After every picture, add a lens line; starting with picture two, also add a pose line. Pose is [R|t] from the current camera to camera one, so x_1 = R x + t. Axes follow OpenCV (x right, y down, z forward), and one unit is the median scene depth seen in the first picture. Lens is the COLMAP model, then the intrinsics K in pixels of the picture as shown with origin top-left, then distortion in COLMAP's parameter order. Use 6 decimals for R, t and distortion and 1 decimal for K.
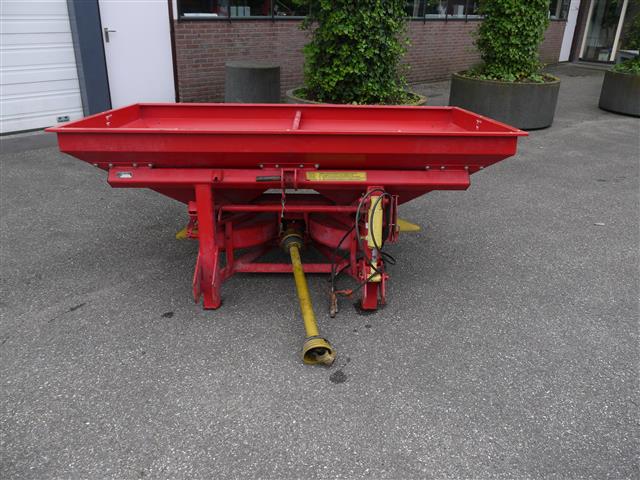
lens RADIAL K [[520.0, 0, 320.0], [0, 520.0, 240.0], [0, 0, 1]] dist [-0.031817, 0.000542]
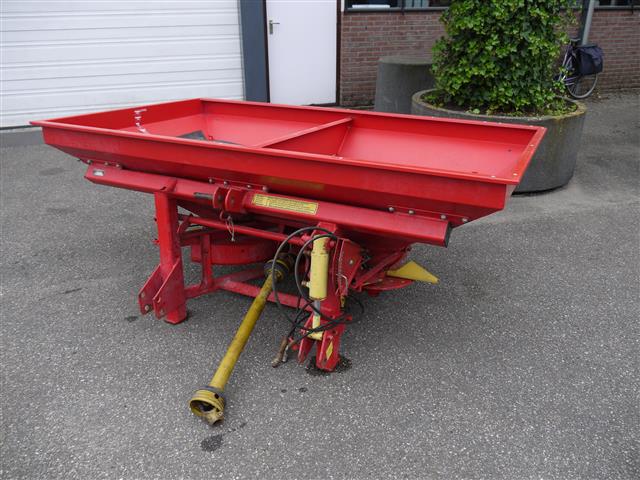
lens RADIAL K [[520.0, 0, 320.0], [0, 520.0, 240.0], [0, 0, 1]] dist [-0.031817, 0.000542]
pose [[0.894269, 0.168713, -0.414511, 0.221018], [-0.162408, 0.985420, 0.050703, -0.059578], [0.417021, 0.021978, 0.908631, 0.139917]]
